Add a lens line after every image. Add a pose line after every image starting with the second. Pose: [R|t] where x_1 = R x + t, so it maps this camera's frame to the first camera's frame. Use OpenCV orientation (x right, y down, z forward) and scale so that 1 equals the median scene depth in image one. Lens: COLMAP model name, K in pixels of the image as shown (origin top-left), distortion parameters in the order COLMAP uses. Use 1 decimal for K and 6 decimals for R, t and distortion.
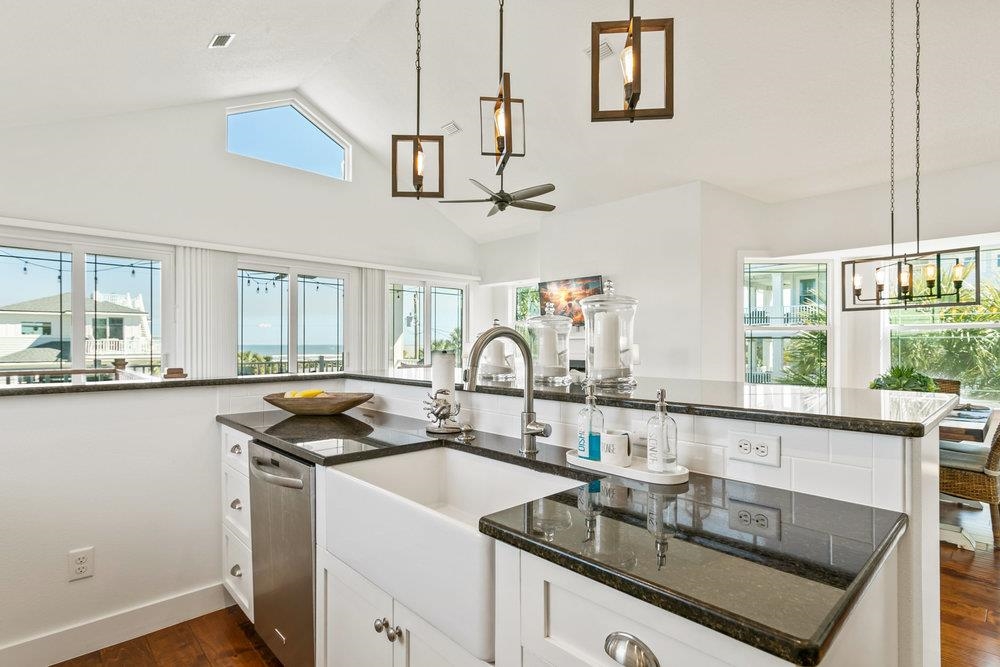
lens RADIAL K [[480.5, 0, 501.7], [0, 480.5, 337.3], [0, 0, 1]] dist [-0.000669, -0.000112]
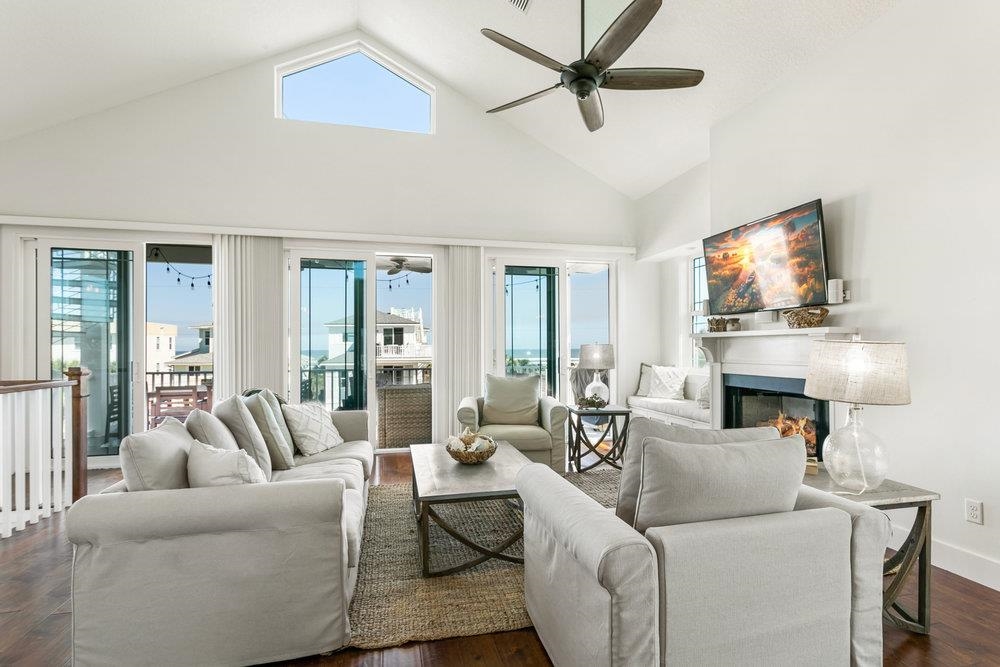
lens RADIAL K [[480.5, 0, 502.2], [0, 480.5, 337.7], [0, 0, 1]] dist [-0.000669, -0.000112]
pose [[0.883071, -0.017835, -0.468901, 0.129356], [0.015462, 0.999841, -0.008910, 0.006124], [0.468985, 0.000618, 0.883206, 0.375927]]
